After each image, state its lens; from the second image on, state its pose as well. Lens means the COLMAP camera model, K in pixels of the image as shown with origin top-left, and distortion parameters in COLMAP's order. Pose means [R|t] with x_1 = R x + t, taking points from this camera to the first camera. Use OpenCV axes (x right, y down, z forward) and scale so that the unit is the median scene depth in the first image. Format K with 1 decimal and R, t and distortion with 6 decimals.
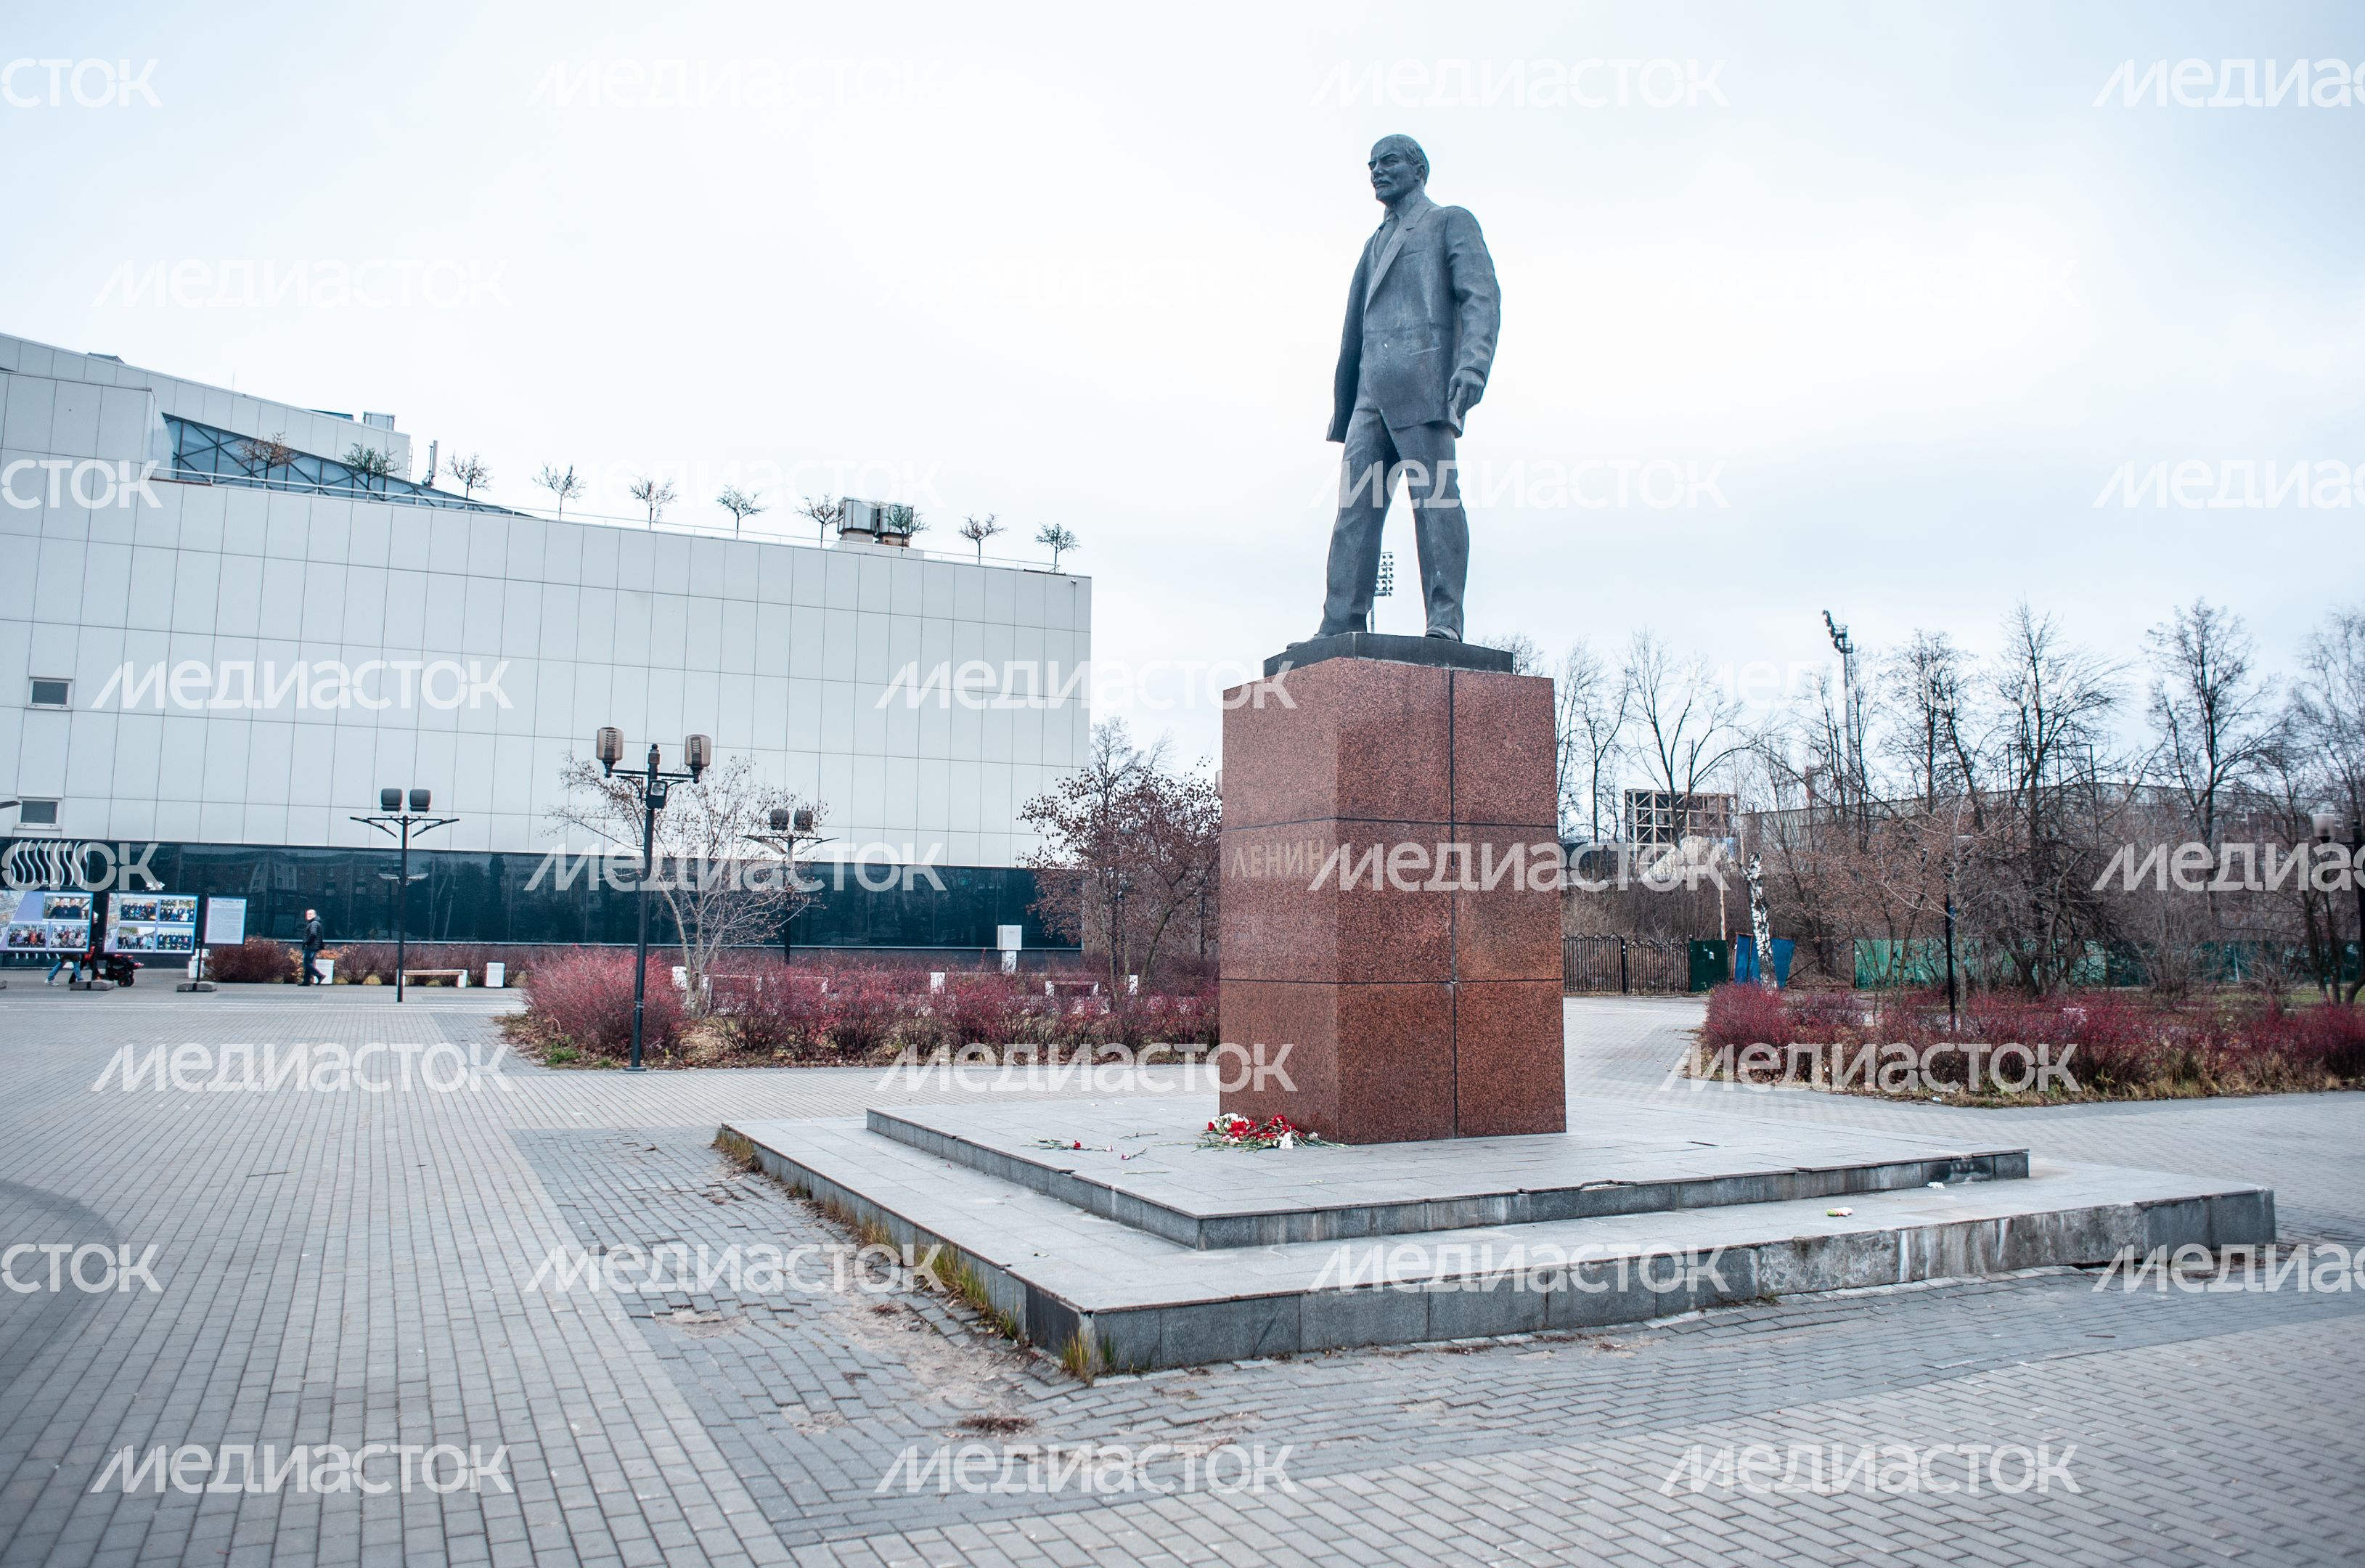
lens RADIAL K [[1624.1, 0, 1232.0], [0, 1624.1, 779.2], [0, 0, 1]] dist [-0.089870, 0.071359]
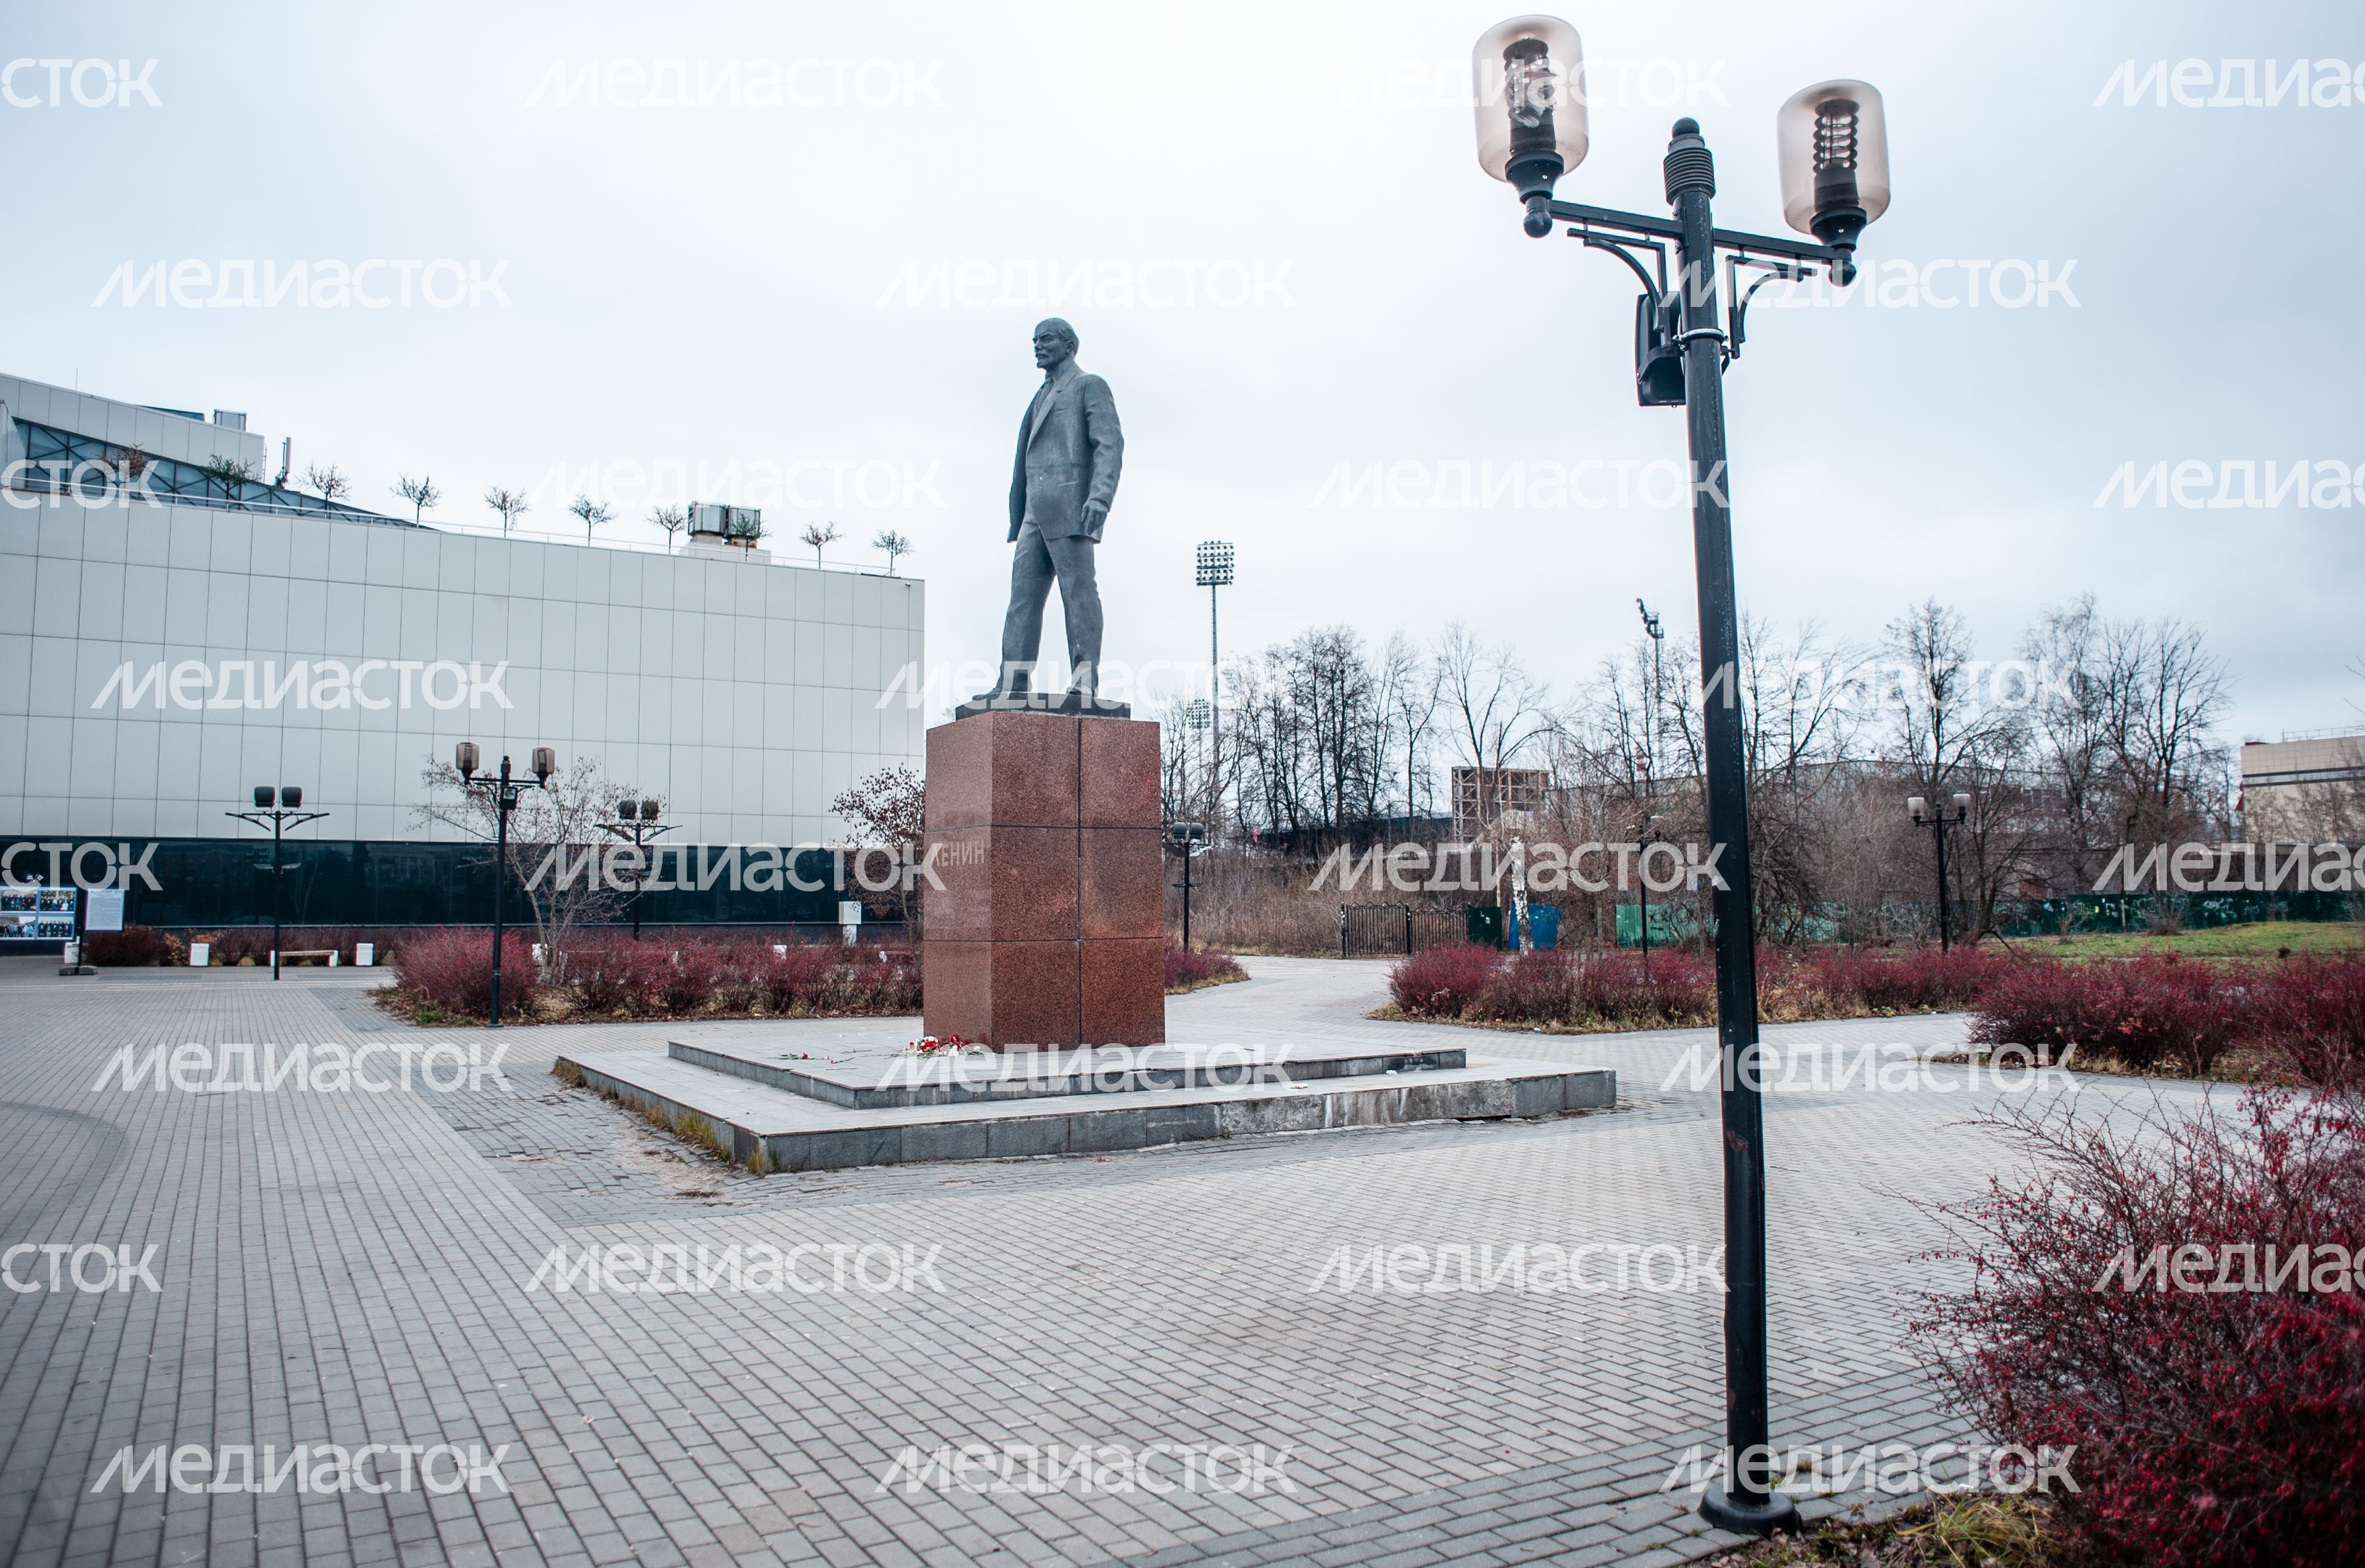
lens RADIAL K [[1649.5, 0, 1294.7], [0, 1649.5, 790.9], [0, 0, 1]] dist [-0.102450, 0.075719]
pose [[0.994904, -0.008708, 0.100451, 0.078131], [0.006085, 0.999633, 0.026397, -0.018052], [-0.100644, -0.025651, 0.994592, -0.193375]]
